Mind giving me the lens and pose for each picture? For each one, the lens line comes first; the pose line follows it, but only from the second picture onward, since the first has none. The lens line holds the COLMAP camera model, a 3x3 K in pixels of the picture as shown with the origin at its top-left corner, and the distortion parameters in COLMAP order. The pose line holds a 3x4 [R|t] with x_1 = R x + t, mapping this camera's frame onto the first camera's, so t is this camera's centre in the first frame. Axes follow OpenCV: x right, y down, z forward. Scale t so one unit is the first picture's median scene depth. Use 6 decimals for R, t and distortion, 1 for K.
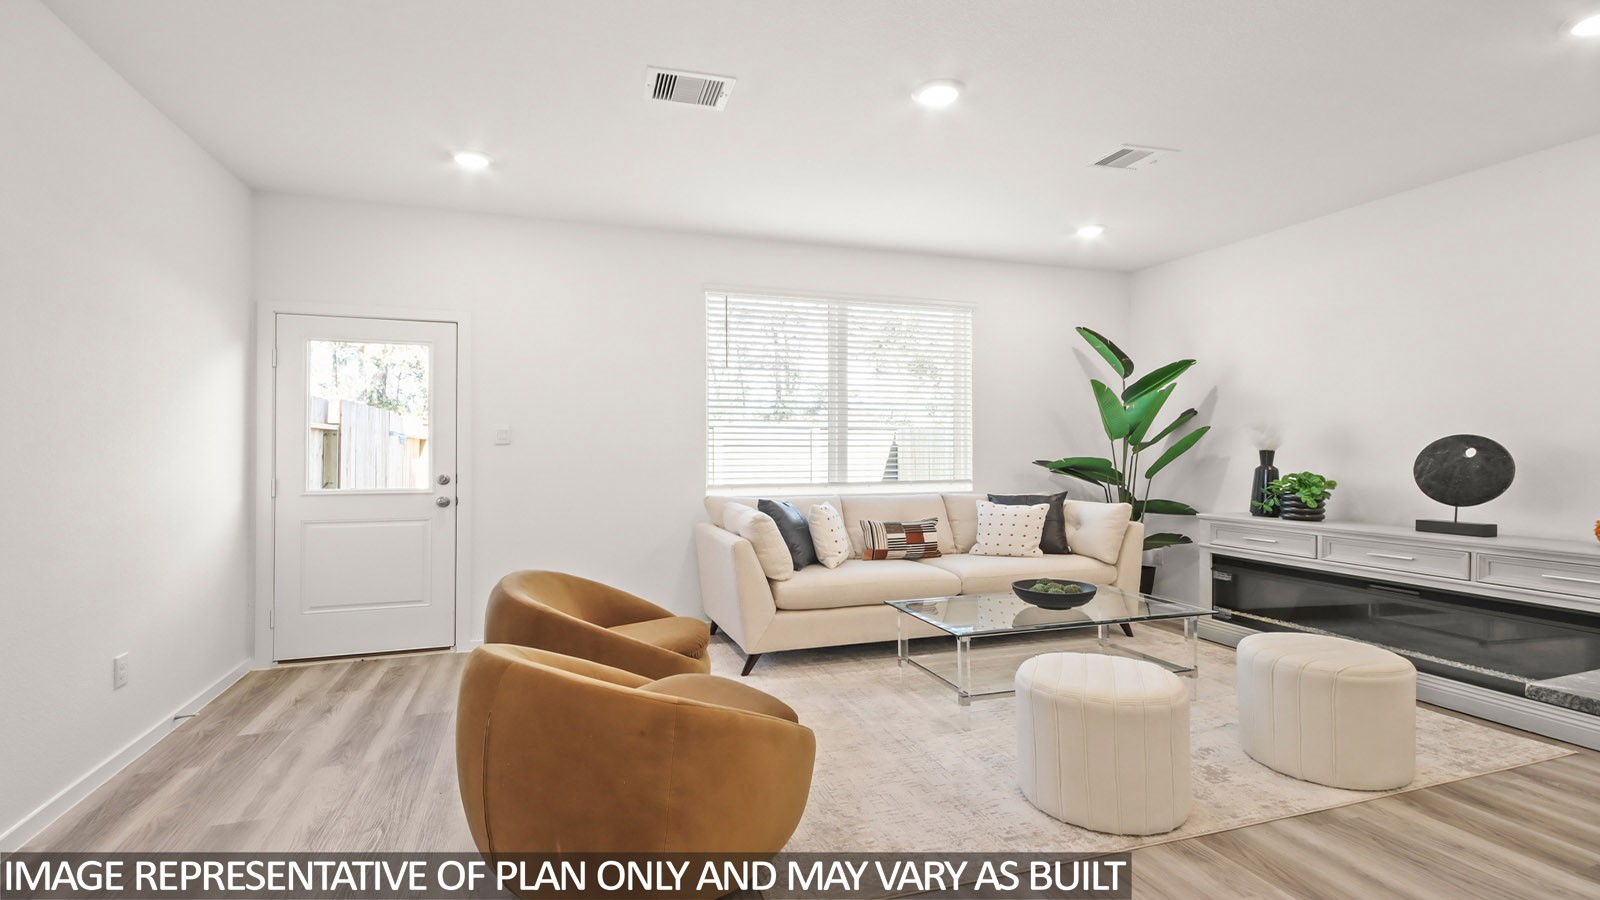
lens RADIAL K [[745.2, 0, 808.8], [0, 745.2, 442.4], [0, 0, 1]] dist [0.008790, -0.005700]
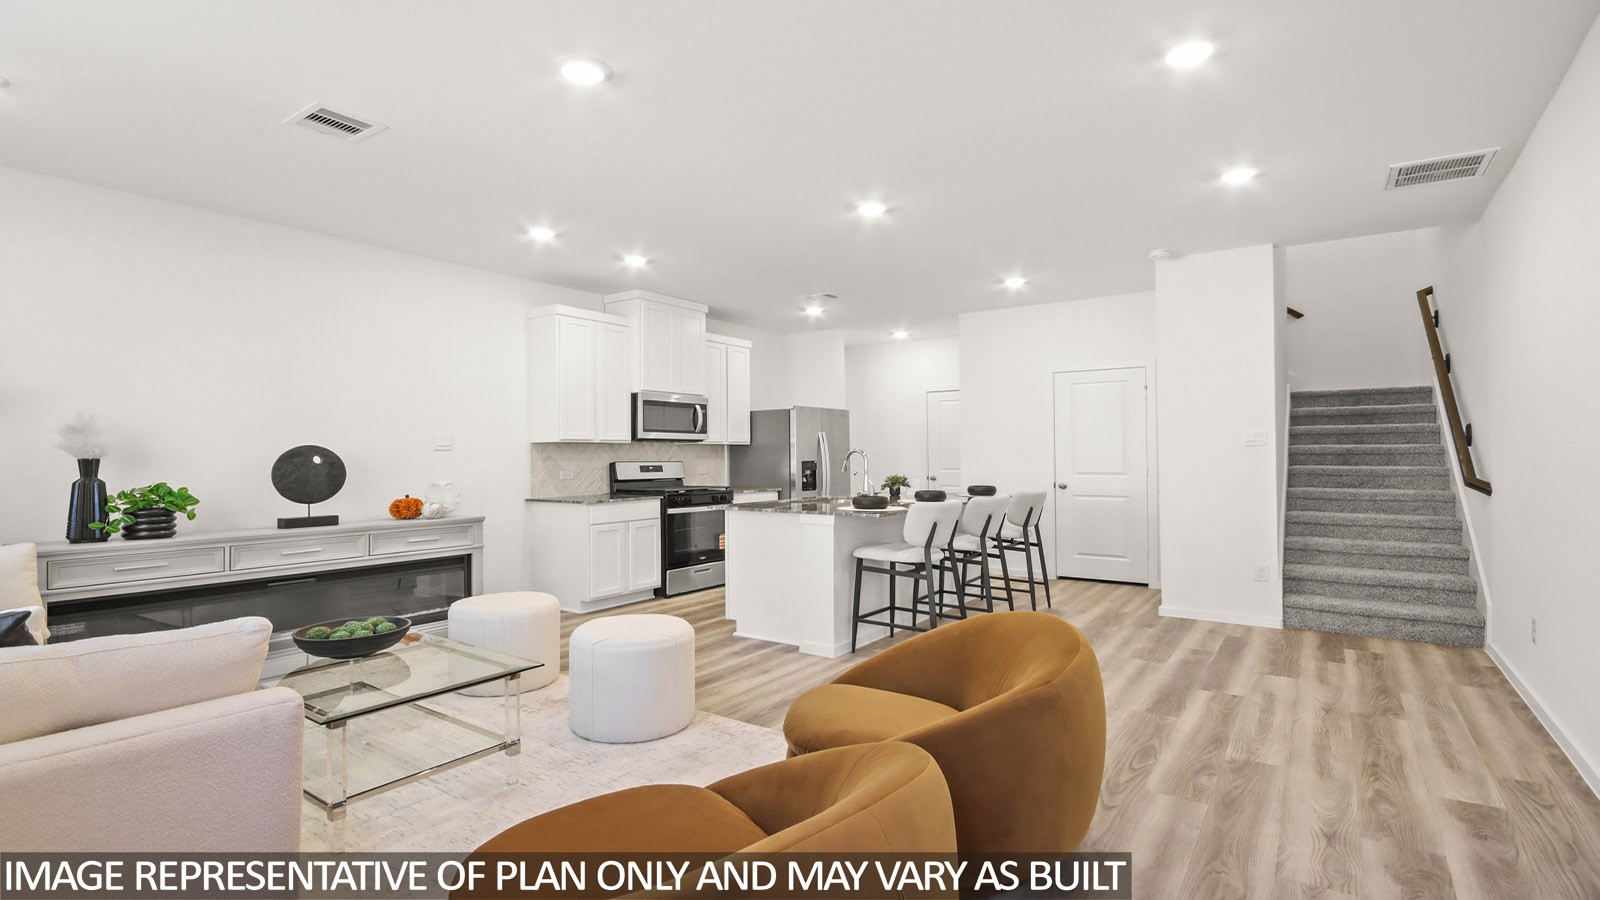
lens RADIAL K [[745.2, 0, 793.7], [0, 745.2, 446.2], [0, 0, 1]] dist [0.008790, -0.005700]
pose [[-0.568248, 0.010080, 0.822796, -0.501099], [-0.006000, 0.999848, -0.016392, 0.005777], [-0.822836, -0.014252, -0.568101, 0.894710]]
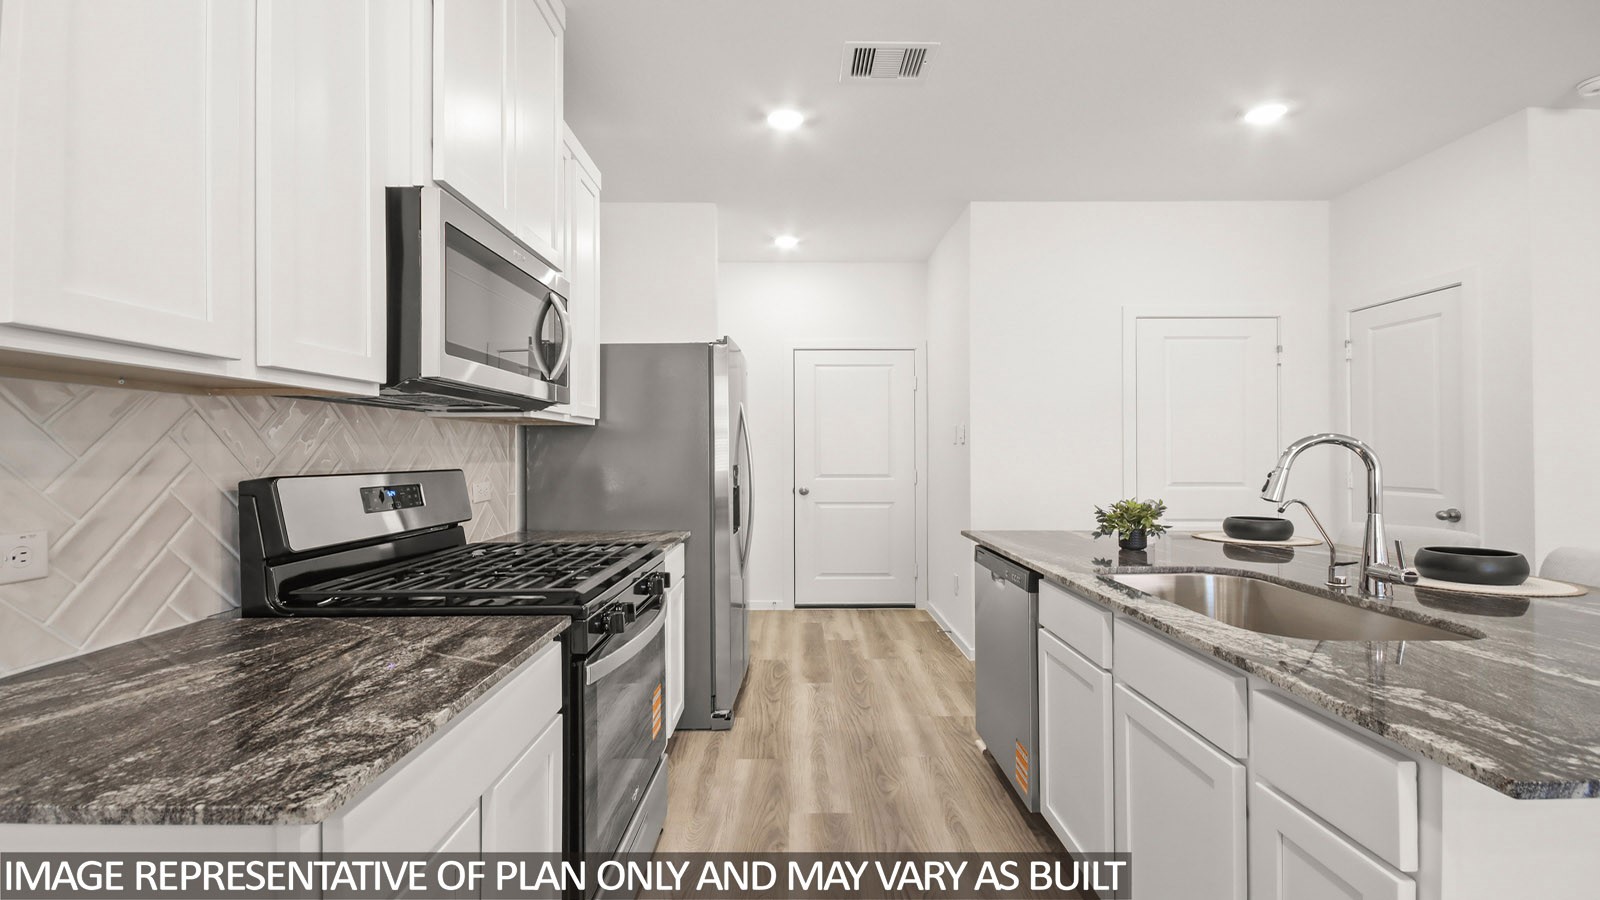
lens RADIAL K [[745.2, 0, 797.2], [0, 745.2, 440.0], [0, 0, 1]] dist [0.008790, -0.005700]
pose [[-0.938014, 0.005178, 0.346558, 0.618617], [-0.004782, 0.999600, -0.027879, 0.006293], [-0.346564, -0.027808, -0.937614, 0.574779]]
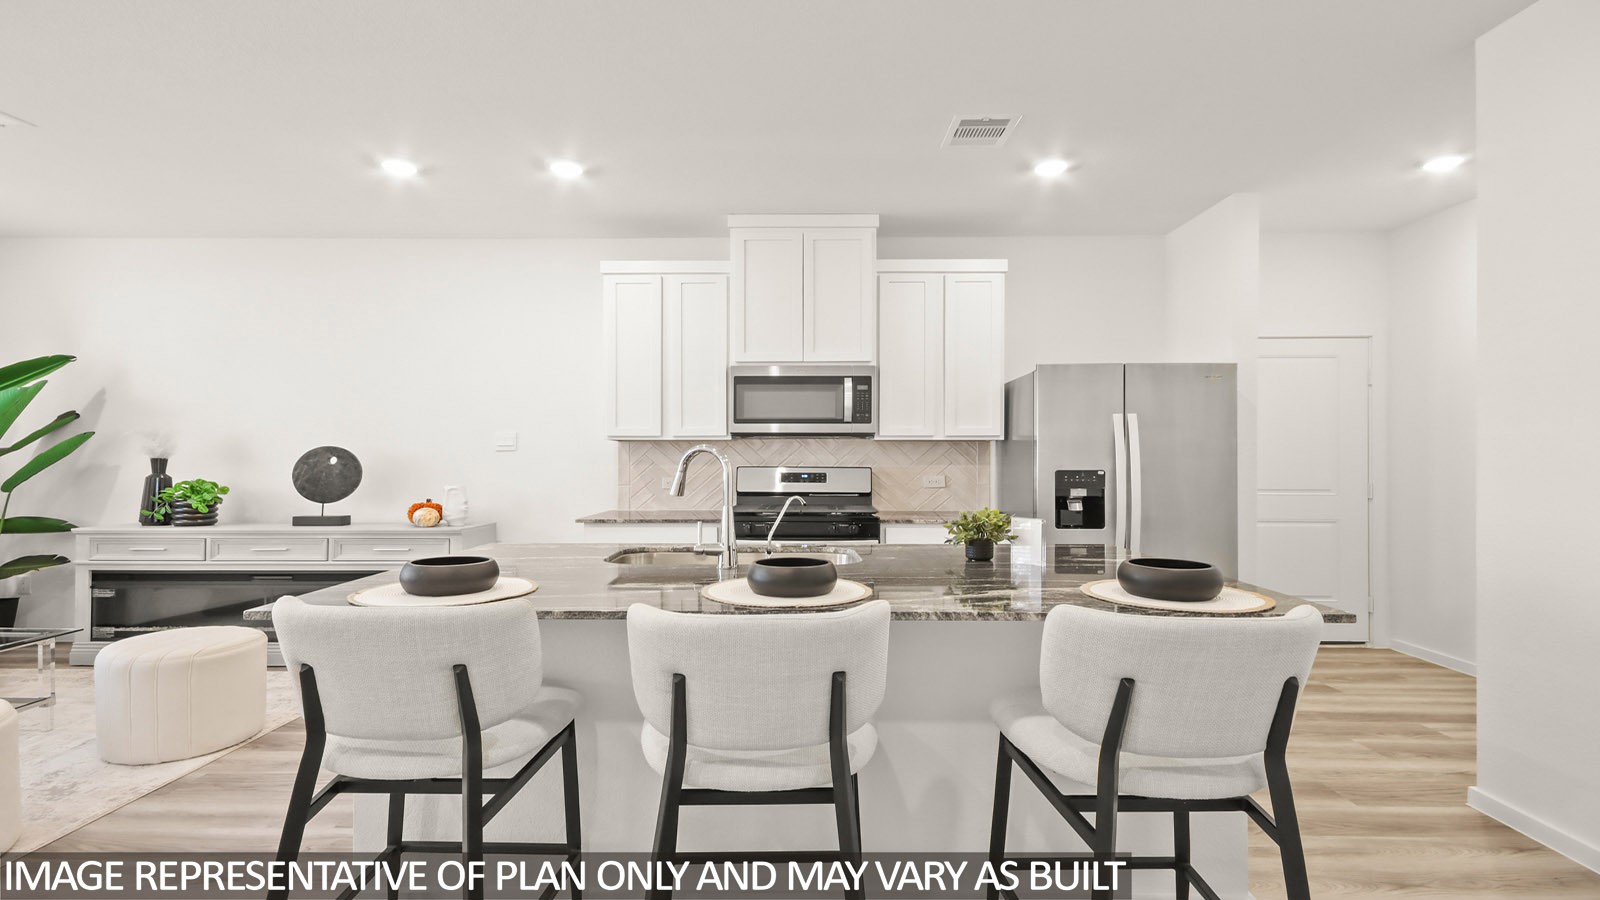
lens RADIAL K [[745.2, 0, 793.1], [0, 745.2, 453.3], [0, 0, 1]] dist [0.008790, -0.005700]
pose [[0.349329, 0.002122, 0.936998, -0.024131], [-0.010777, 0.999940, 0.001754, -0.007428], [-0.936938, -0.010710, 0.349331, -0.145300]]
